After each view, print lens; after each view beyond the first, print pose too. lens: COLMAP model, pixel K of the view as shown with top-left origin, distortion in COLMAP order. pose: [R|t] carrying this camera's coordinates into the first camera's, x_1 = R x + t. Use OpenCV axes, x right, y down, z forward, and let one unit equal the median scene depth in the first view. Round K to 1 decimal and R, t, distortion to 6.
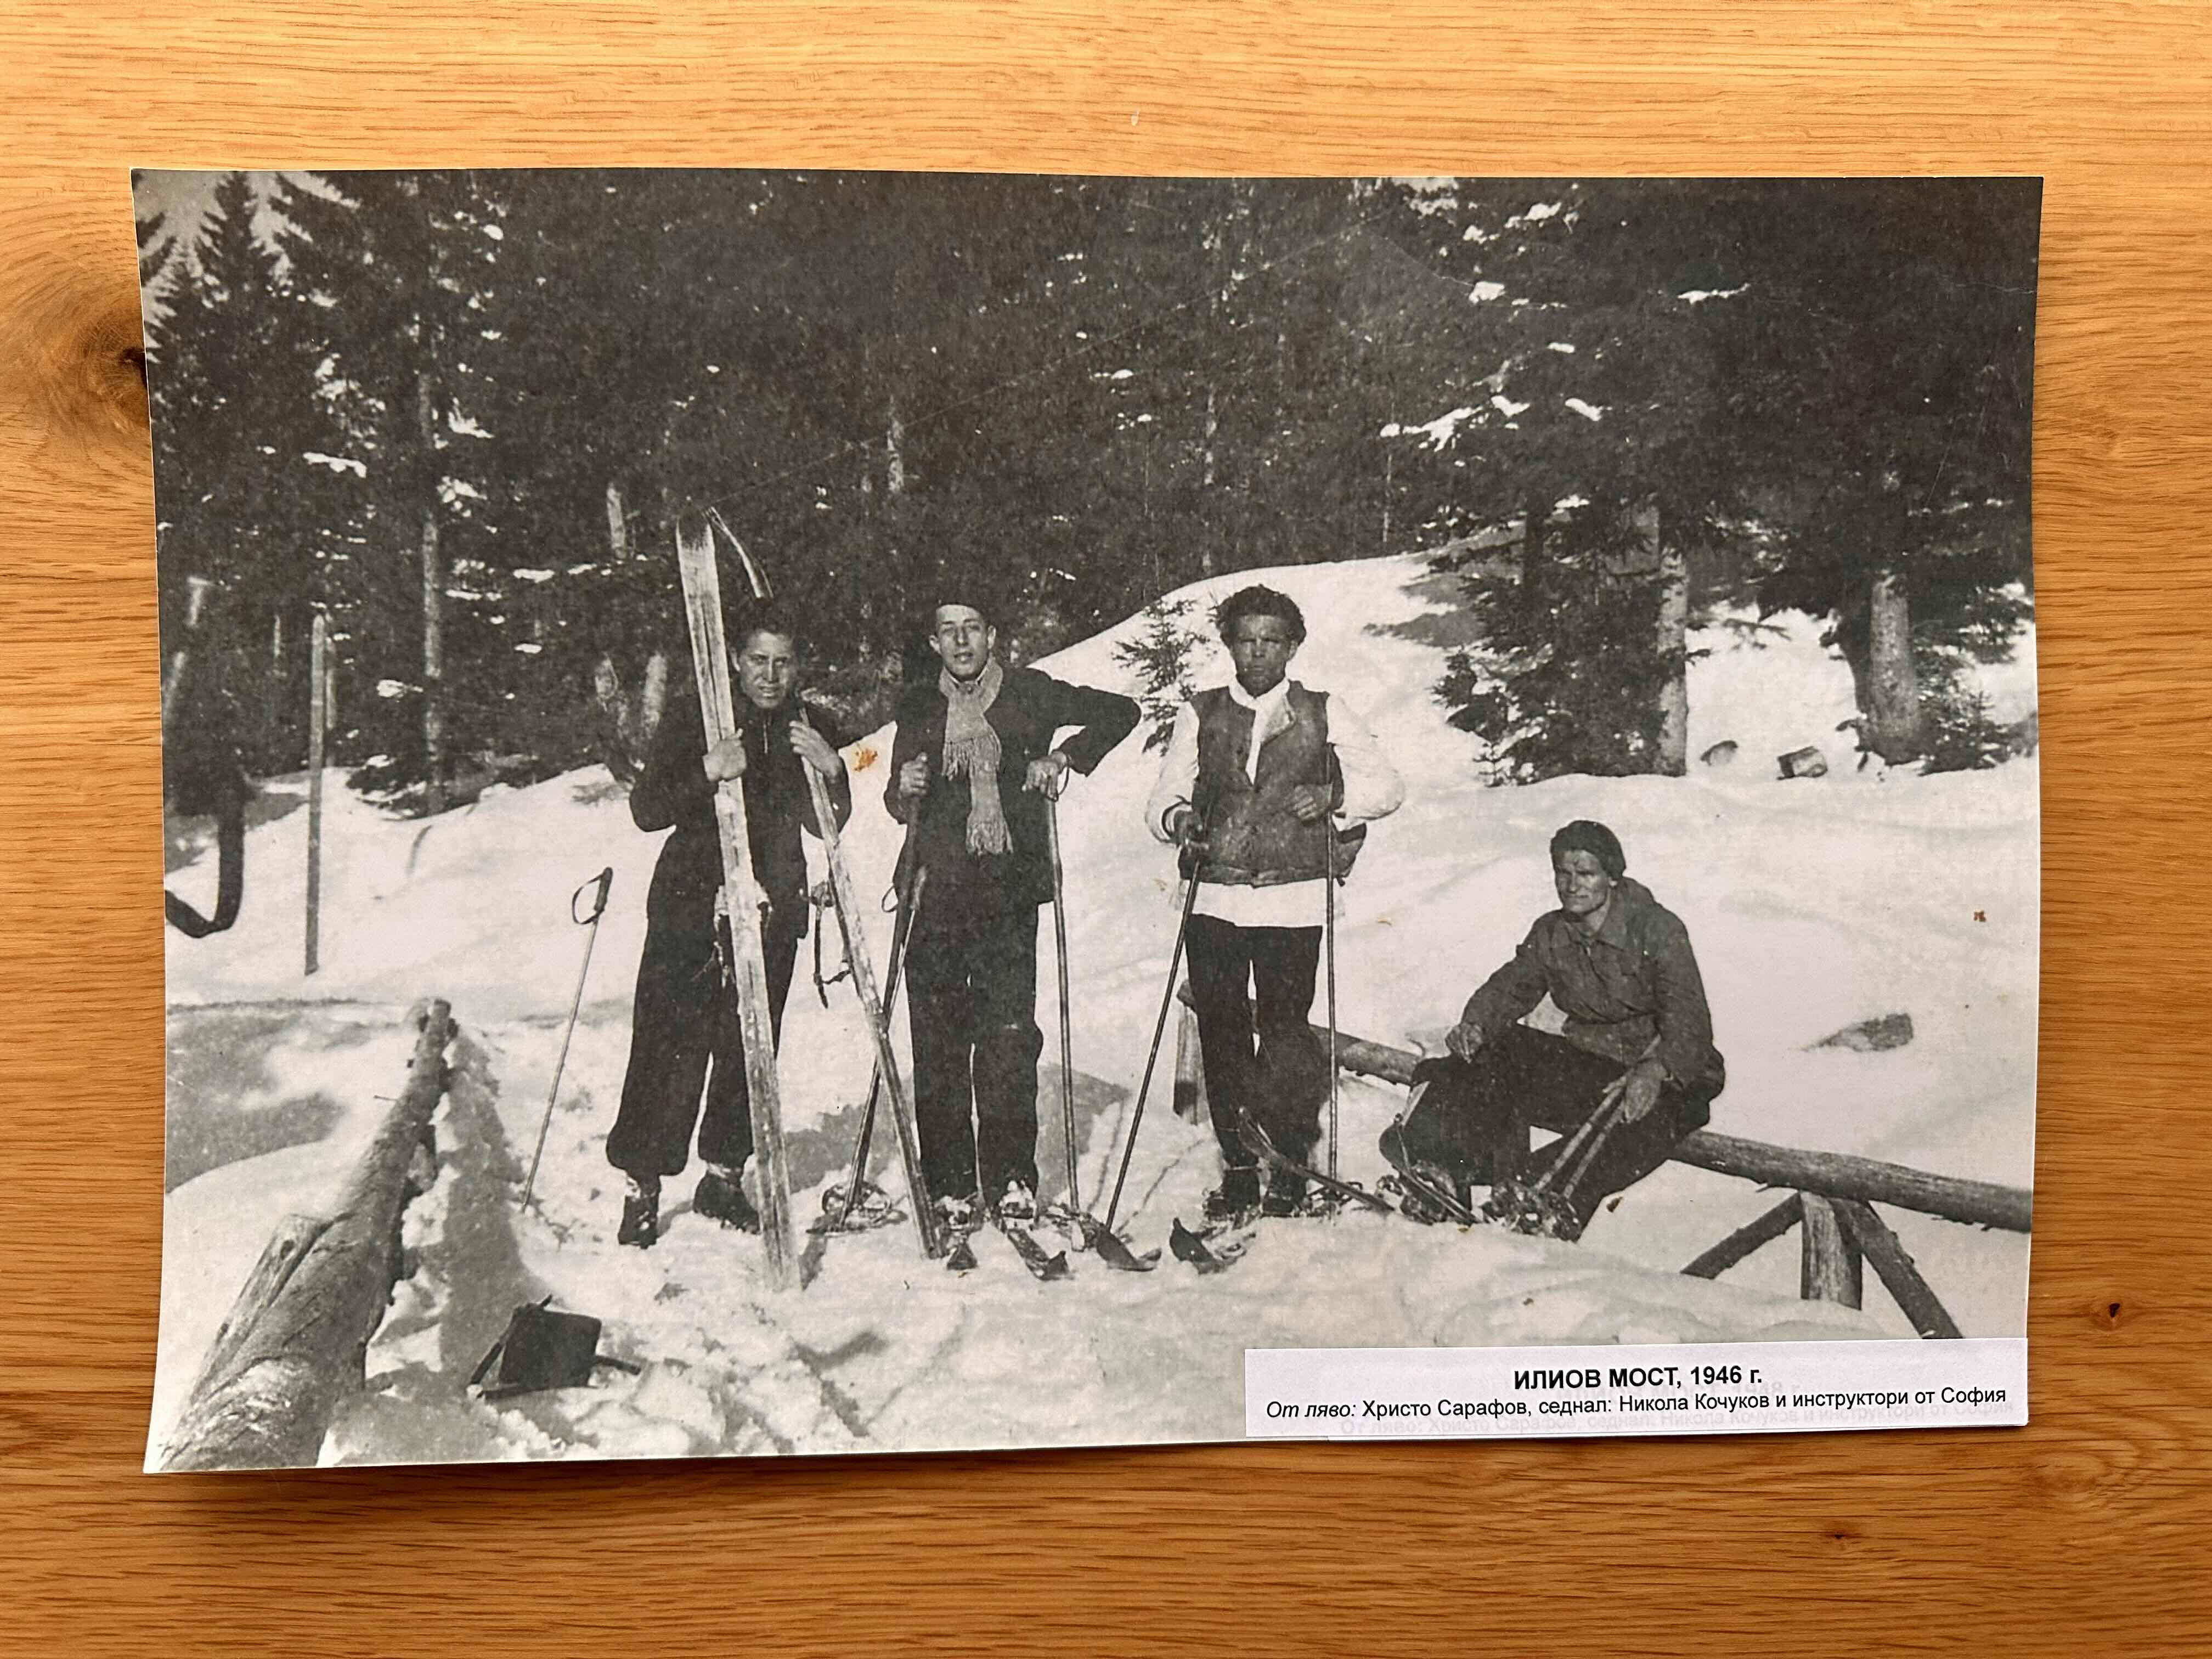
lens RADIAL K [[1332.4, 0, 1093.7], [0, 1332.4, 823.4], [0, 0, 1]] dist [-0.039221, 0.007277]
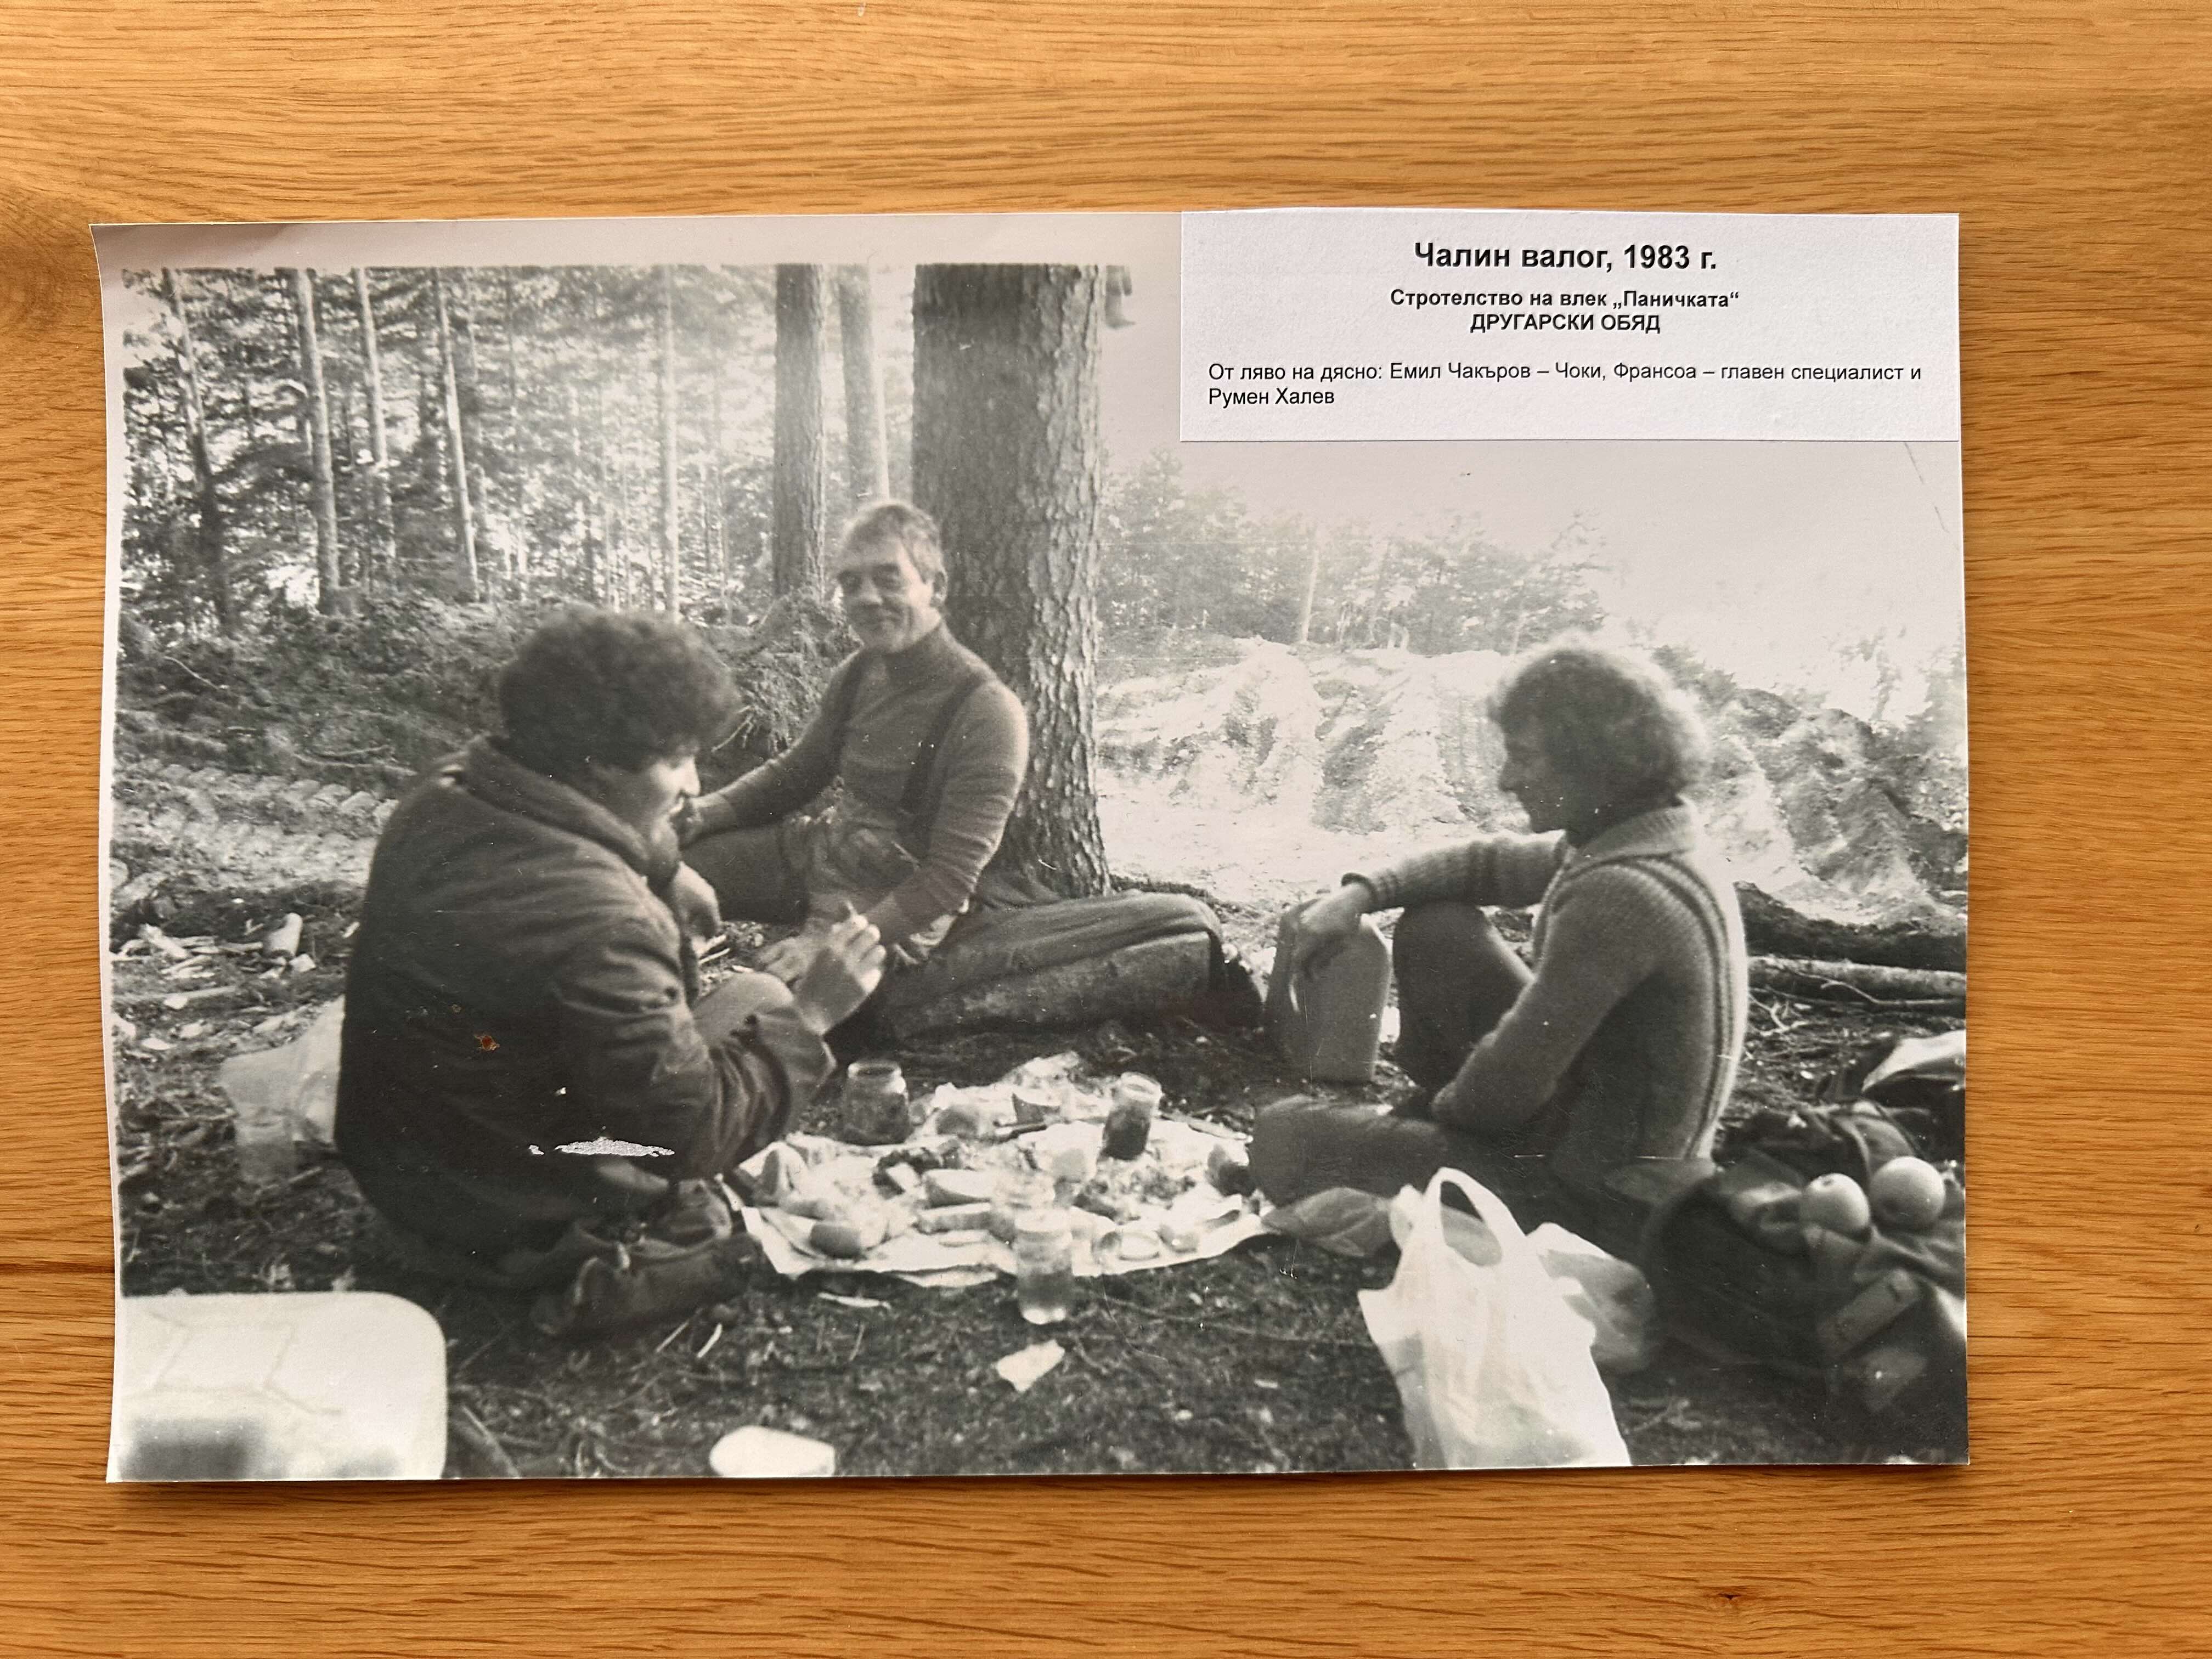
lens RADIAL K [[1332.4, 0, 1093.7], [0, 1332.4, 823.4], [0, 0, 1]] dist [-0.039221, 0.007277]
pose [[0.999965, -0.002346, -0.008088, 0.216358], [0.002246, 0.999922, -0.012314, 0.107018], [0.008117, 0.012296, 0.999891, -0.005410]]
